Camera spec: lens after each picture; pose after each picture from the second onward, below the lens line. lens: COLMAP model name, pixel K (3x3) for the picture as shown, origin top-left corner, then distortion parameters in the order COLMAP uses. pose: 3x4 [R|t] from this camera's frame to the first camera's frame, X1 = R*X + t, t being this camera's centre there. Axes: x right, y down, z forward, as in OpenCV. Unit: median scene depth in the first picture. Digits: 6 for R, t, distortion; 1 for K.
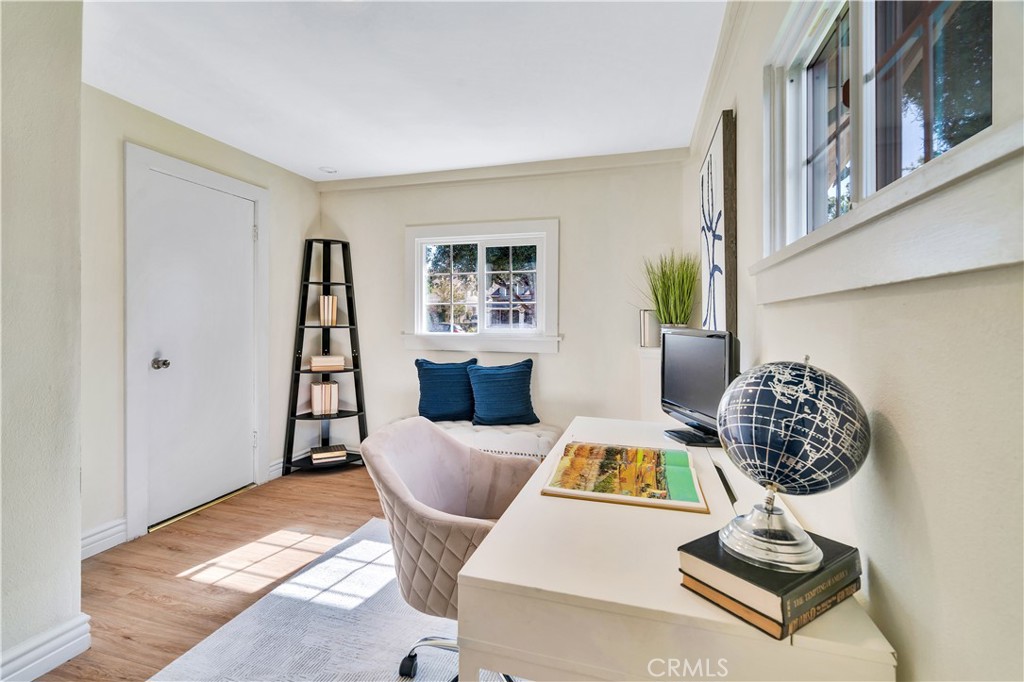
lens RADIAL K [[474.9, 0, 500.0], [0, 474.9, 319.6], [0, 0, 1]] dist [0.003674, -0.000874]
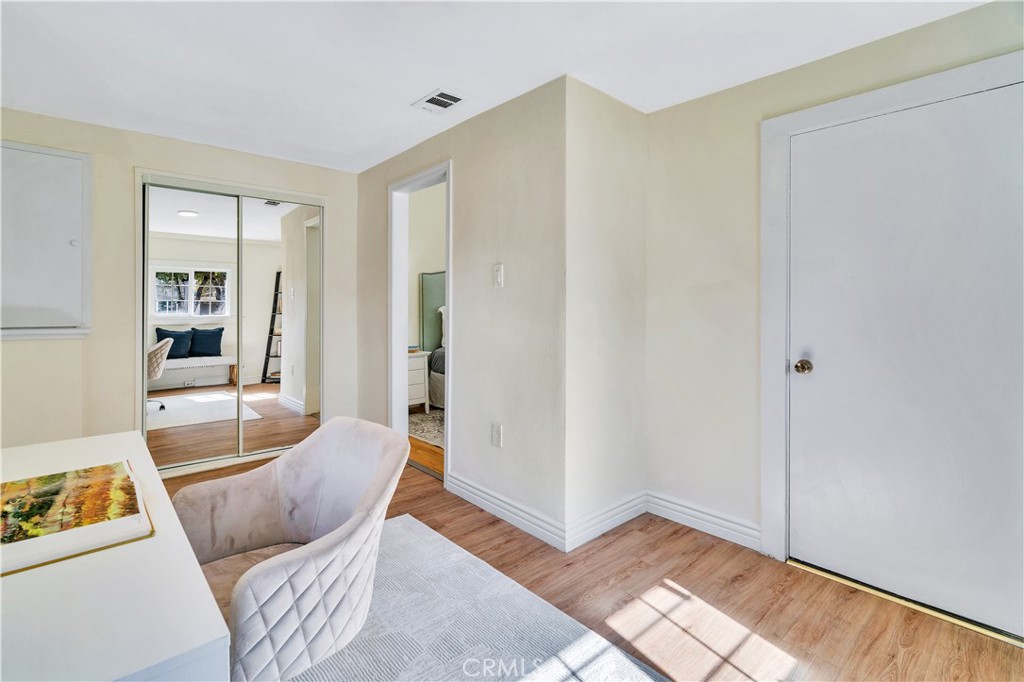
lens RADIAL K [[474.9, 0, 493.3], [0, 474.9, 304.7], [0, 0, 1]] dist [0.003674, -0.000874]
pose [[-0.524329, -0.013481, -0.851409, 0.257820], [-0.009093, 0.999906, -0.010232, 0.000001], [0.851467, 0.002377, -0.524402, 0.966930]]
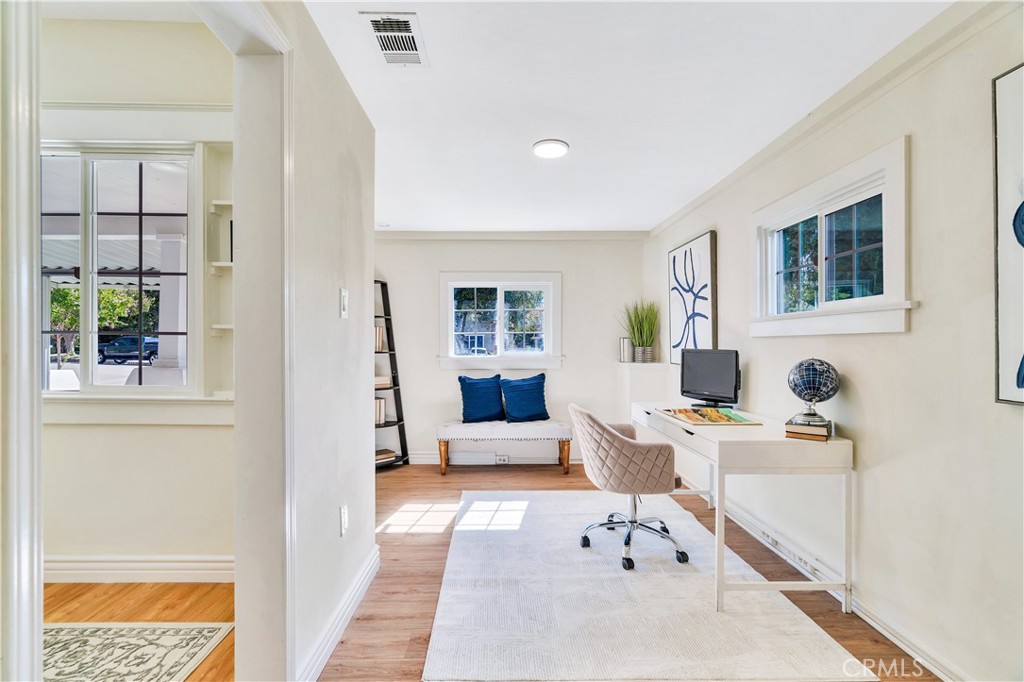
lens RADIAL K [[474.9, 0, 494.8], [0, 474.9, 344.1], [0, 0, 1]] dist [0.003674, -0.000874]
pose [[0.953269, -0.009766, 0.301963, -0.605129], [0.009457, 0.999952, 0.002484, -0.008498], [-0.301973, 0.000487, 0.953316, -0.340858]]
